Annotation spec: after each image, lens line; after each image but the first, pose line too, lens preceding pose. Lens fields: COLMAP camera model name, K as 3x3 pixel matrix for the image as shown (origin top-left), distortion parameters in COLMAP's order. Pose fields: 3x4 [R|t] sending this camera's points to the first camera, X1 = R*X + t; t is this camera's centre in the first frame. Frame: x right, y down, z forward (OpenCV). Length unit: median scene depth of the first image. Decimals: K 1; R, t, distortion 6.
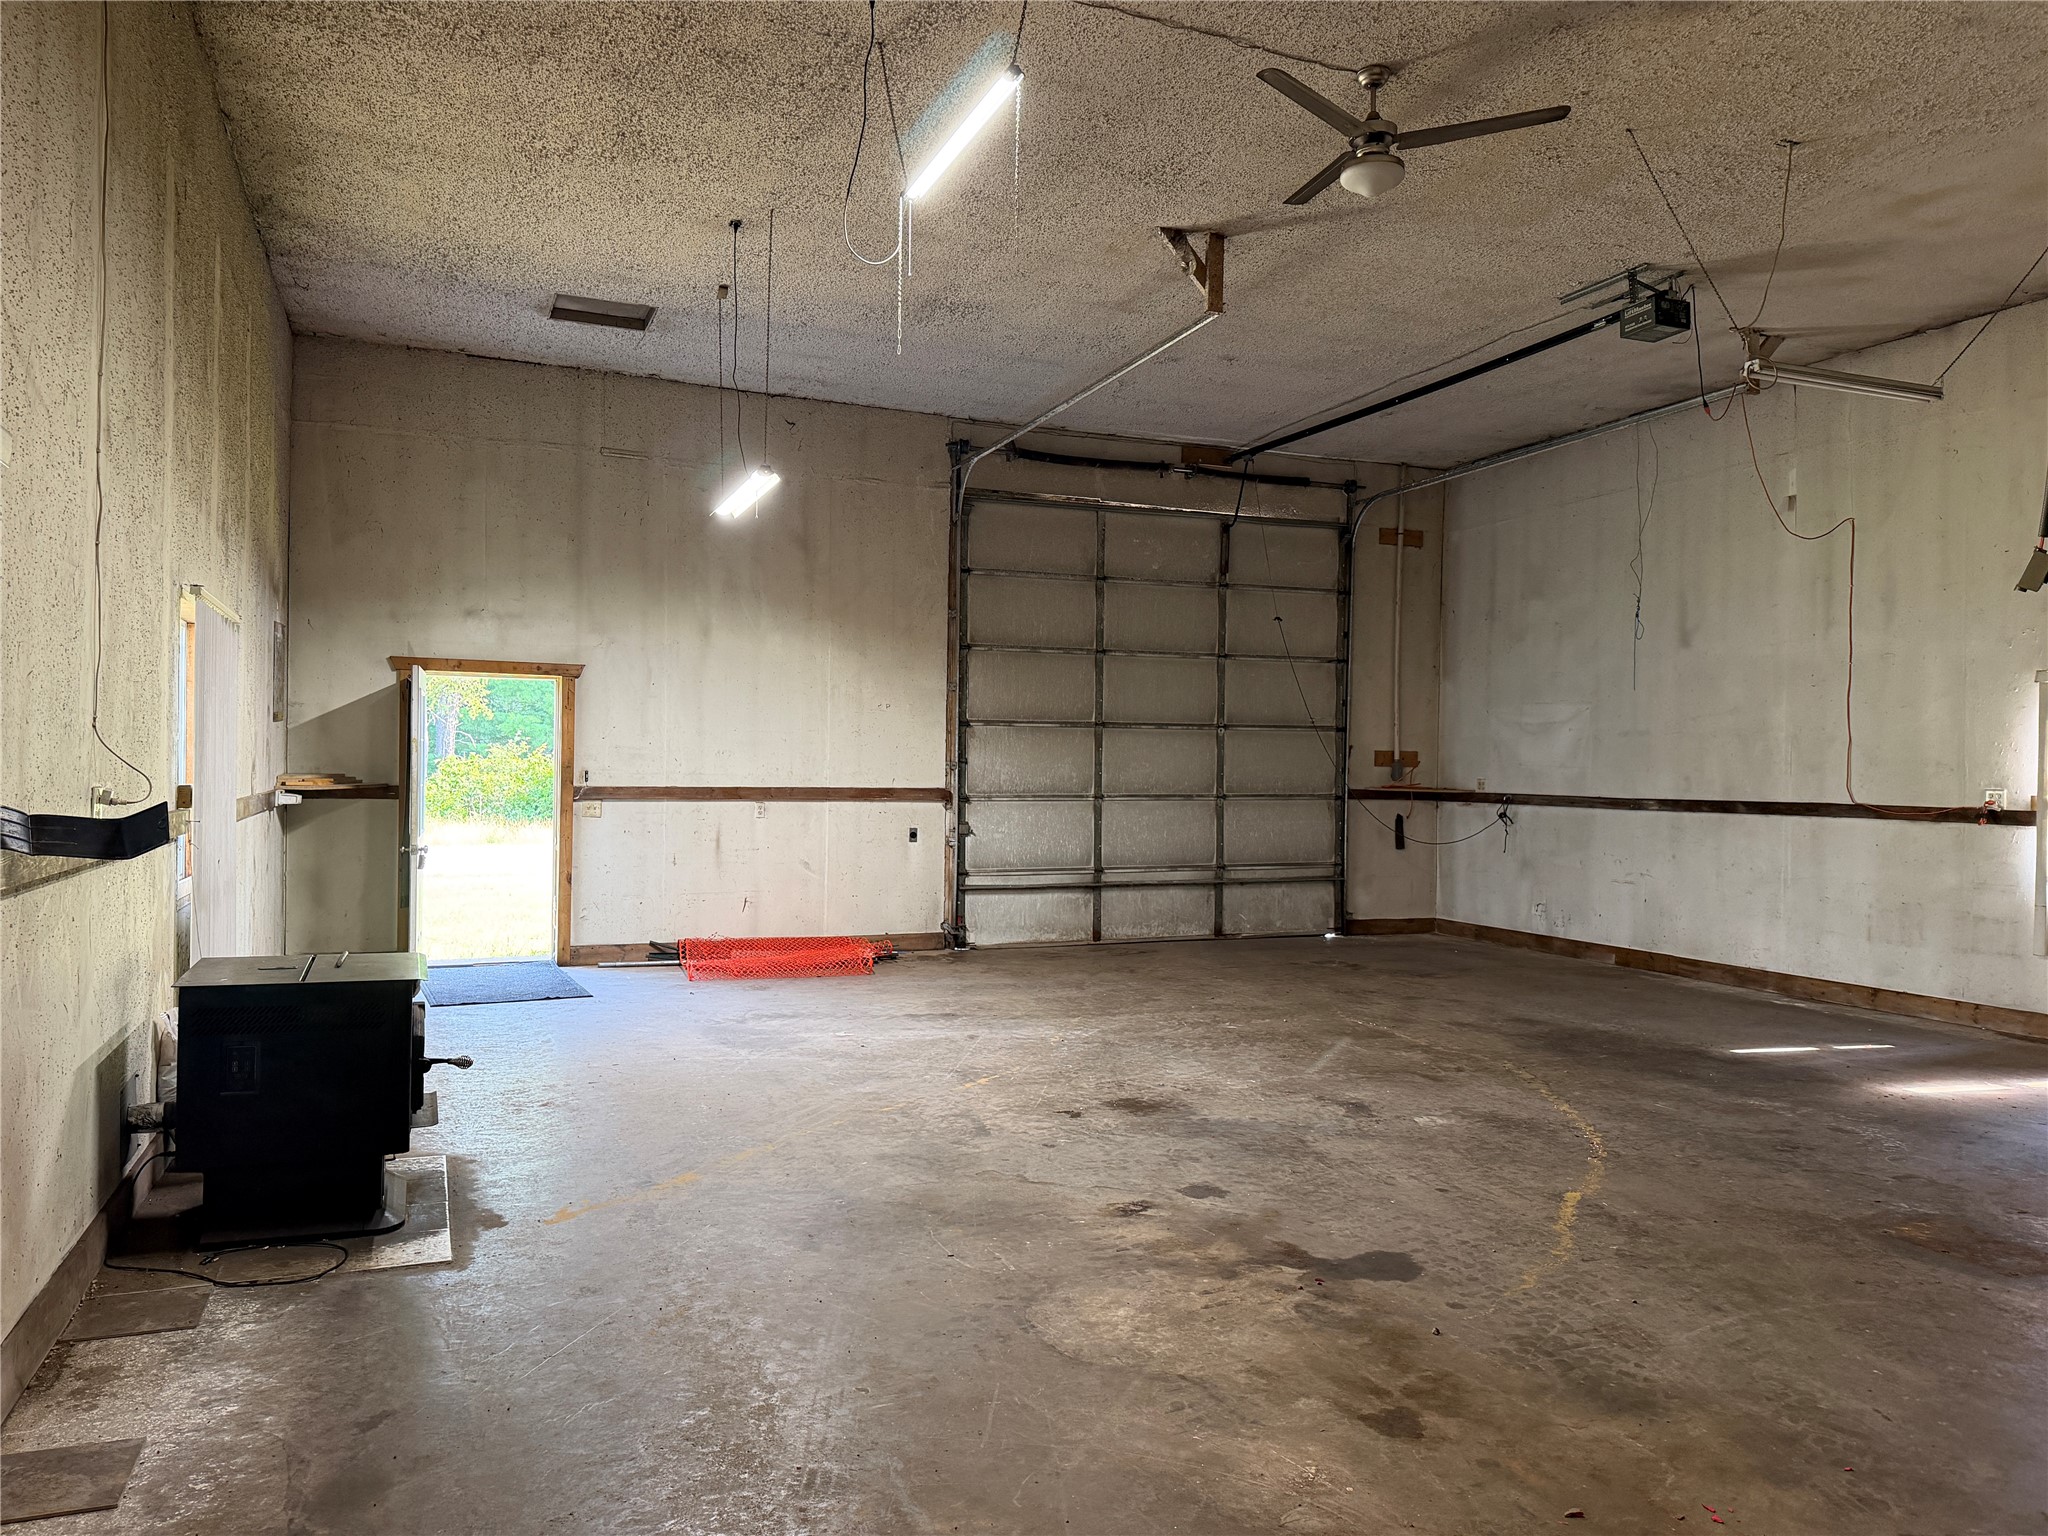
lens RADIAL K [[1426.0, 0, 1025.9], [0, 1426.0, 774.0], [0, 0, 1]] dist [0.058349, -0.070568]
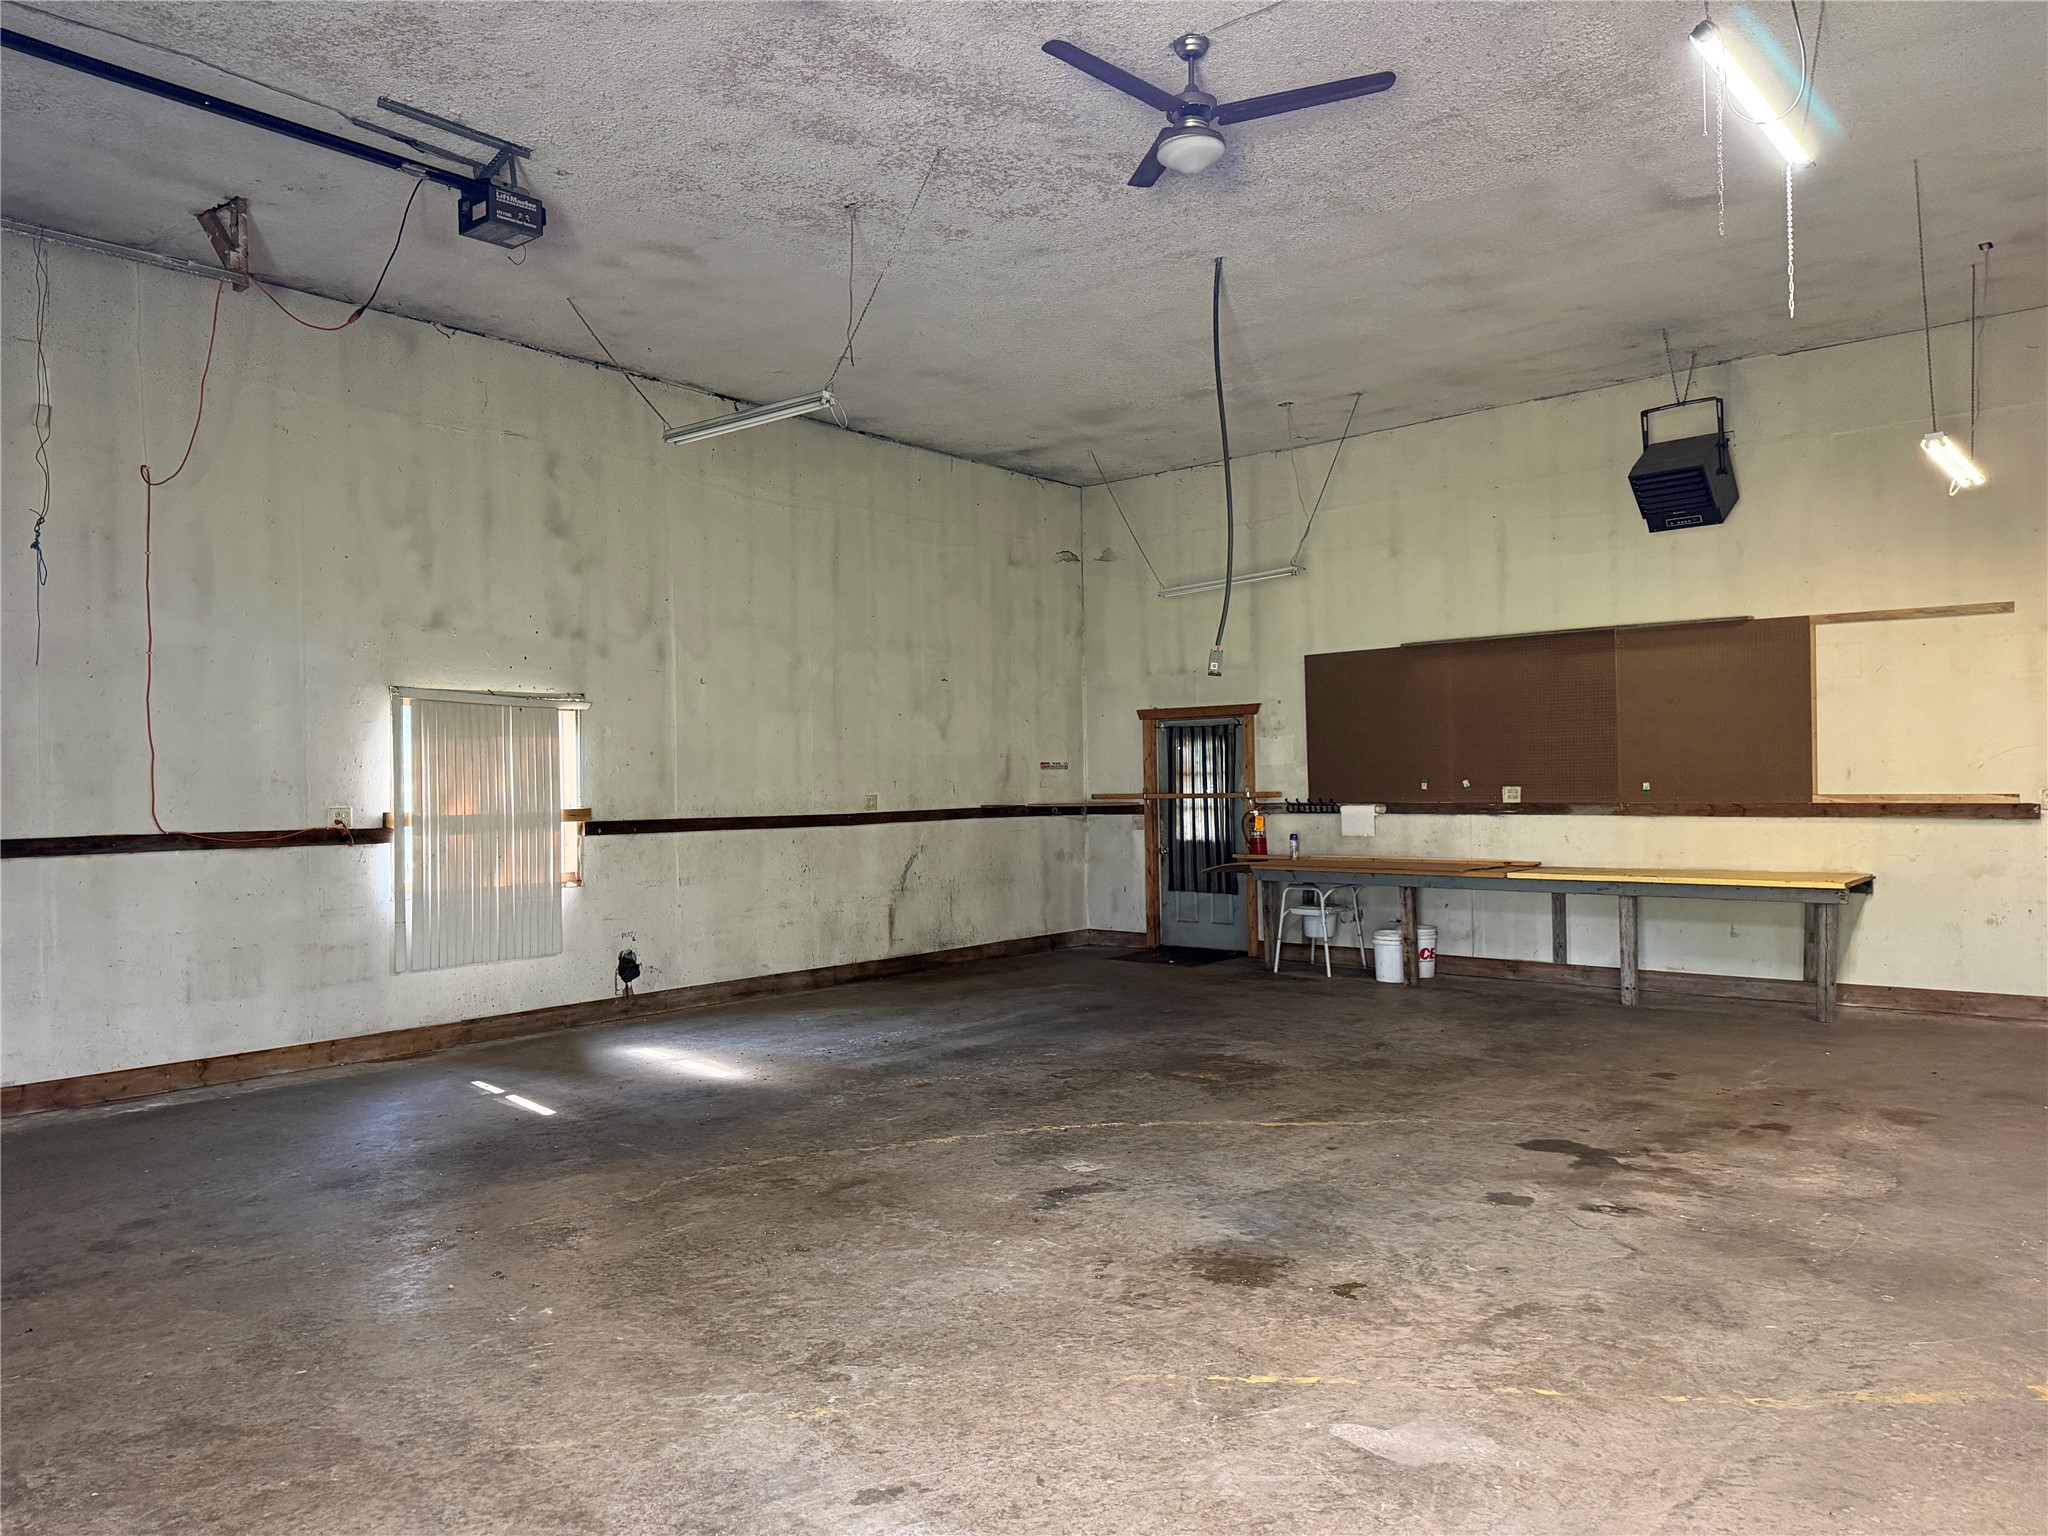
lens RADIAL K [[1426.0, 0, 1019.0], [0, 1426.0, 775.9], [0, 0, 1]] dist [0.058349, -0.070568]
pose [[-0.457200, -0.002358, 0.889361, -0.304751], [0.011877, 0.999891, 0.008757, -0.010848], [-0.889284, 0.014567, -0.457123, 0.862481]]
